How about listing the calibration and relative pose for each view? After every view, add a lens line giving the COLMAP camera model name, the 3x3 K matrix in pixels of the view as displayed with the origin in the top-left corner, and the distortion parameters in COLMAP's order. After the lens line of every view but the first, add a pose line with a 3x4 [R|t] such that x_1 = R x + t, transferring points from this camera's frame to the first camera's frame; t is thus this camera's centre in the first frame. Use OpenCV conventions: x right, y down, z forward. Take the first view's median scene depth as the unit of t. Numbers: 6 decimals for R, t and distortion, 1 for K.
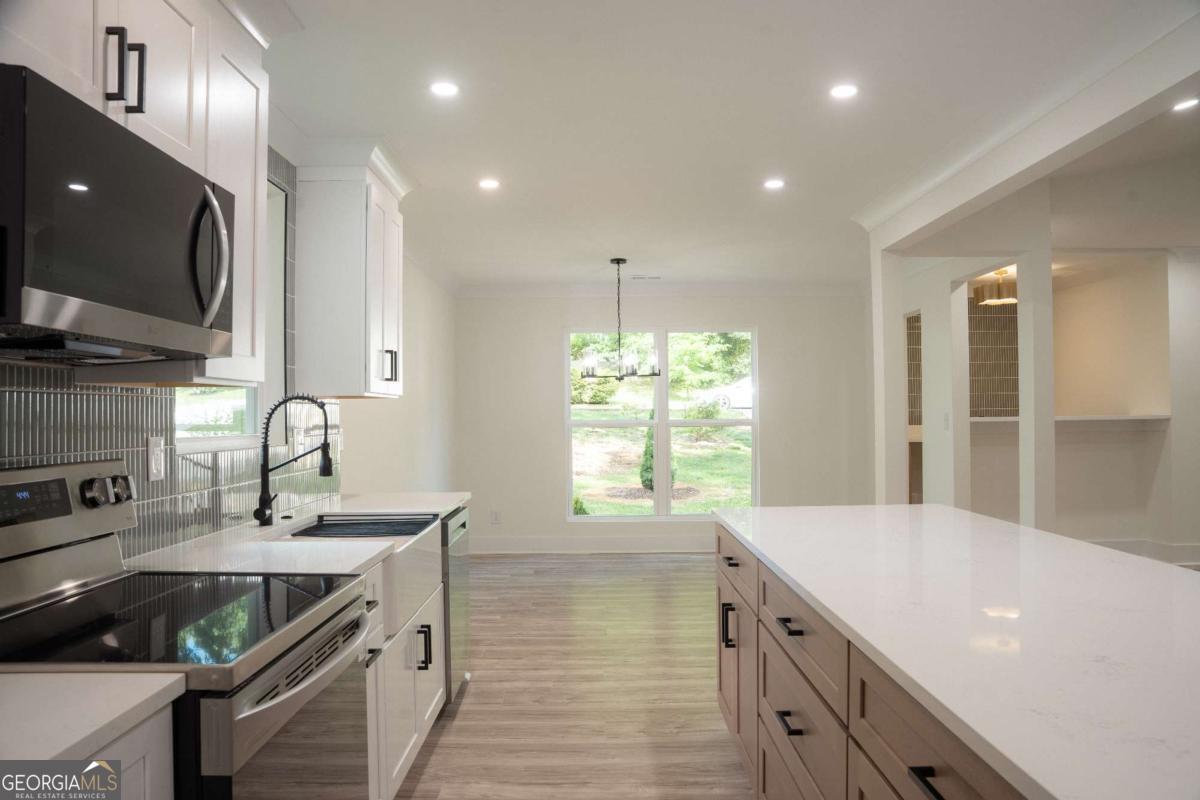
lens RADIAL K [[848.1, 0, 596.1], [0, 848.1, 396.9], [0, 0, 1]] dist [-0.137471, 0.101371]
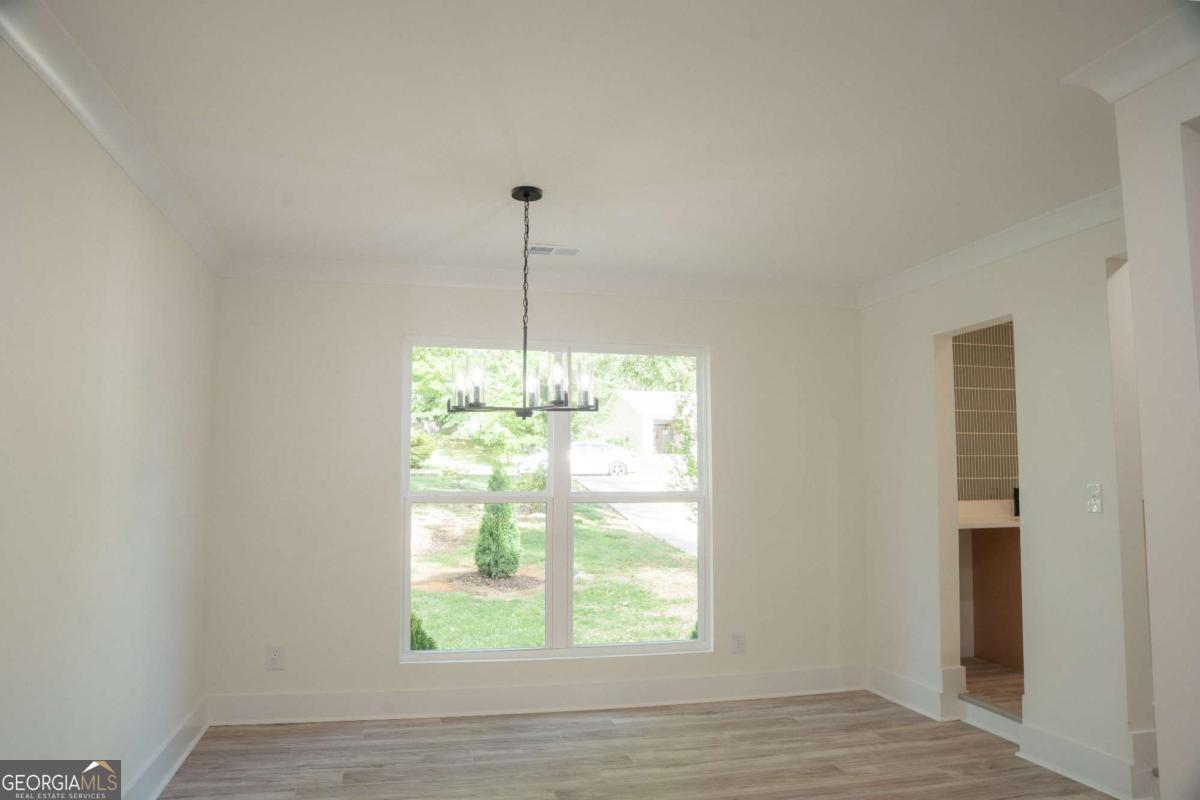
lens RADIAL K [[848.1, 0, 596.1], [0, 848.1, 396.9], [0, 0, 1]] dist [-0.137471, 0.101371]
pose [[0.973875, 0.033729, 0.224564, -0.019084], [-0.016027, 0.996650, -0.080194, 0.003877], [-0.226517, 0.074500, 0.971154, 0.199983]]
